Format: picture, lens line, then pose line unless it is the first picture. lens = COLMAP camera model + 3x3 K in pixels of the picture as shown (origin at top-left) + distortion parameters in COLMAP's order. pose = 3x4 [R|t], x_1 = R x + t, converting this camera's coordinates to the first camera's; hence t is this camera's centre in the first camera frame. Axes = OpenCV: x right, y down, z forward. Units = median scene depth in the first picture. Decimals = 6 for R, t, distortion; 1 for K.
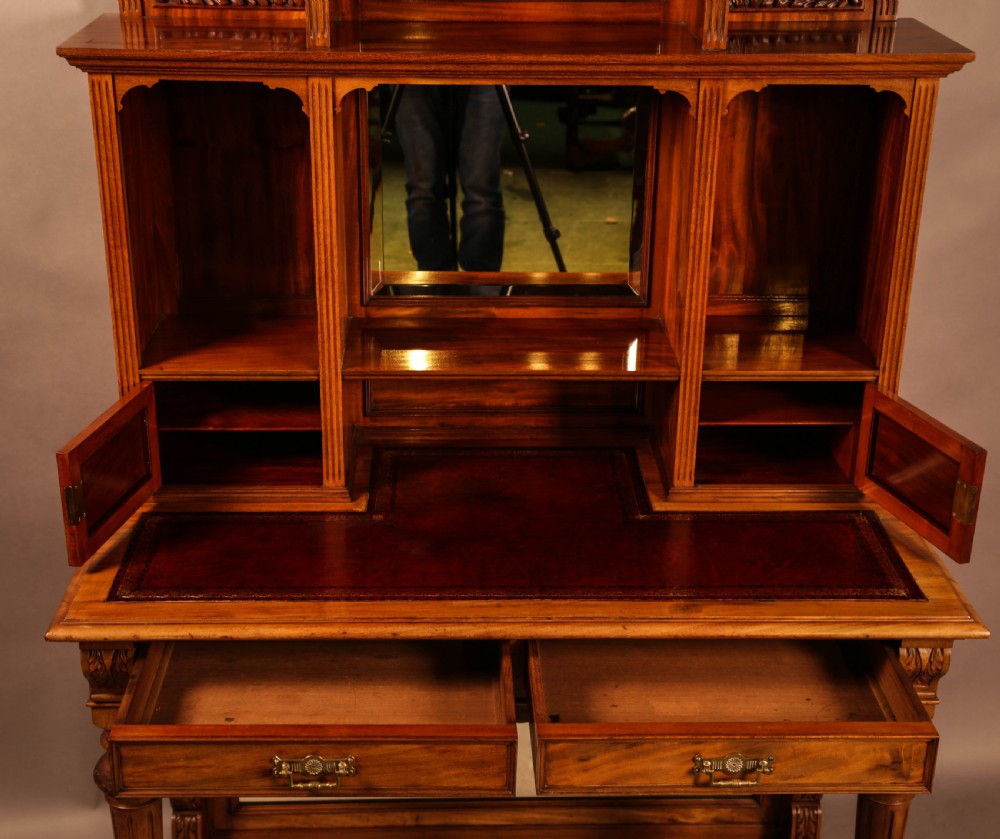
lens RADIAL K [[1525.6, 0, 490.0], [0, 1525.6, 425.6], [0, 0, 1]] dist [0.097684, 0.000000]
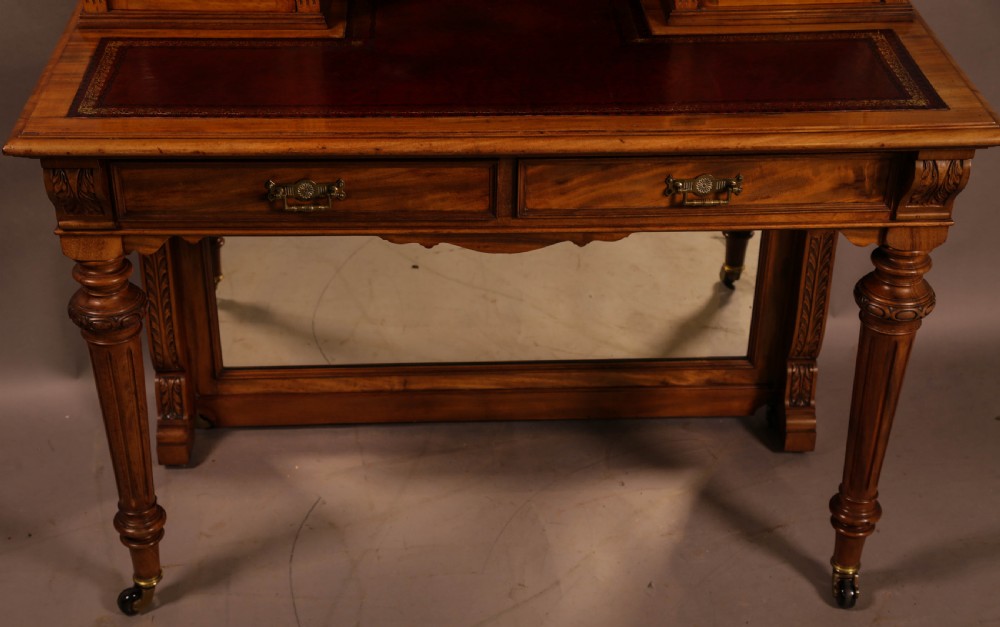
lens RADIAL K [[1537.4, 0, 469.7], [0, 1537.4, 352.7], [0, 0, 1]] dist [0.165513, 0.000000]
pose [[0.999955, -0.008952, -0.003159, -0.003465], [0.009356, 0.985623, 0.168702, 0.094651], [0.001603, -0.168724, 0.985662, 0.041615]]
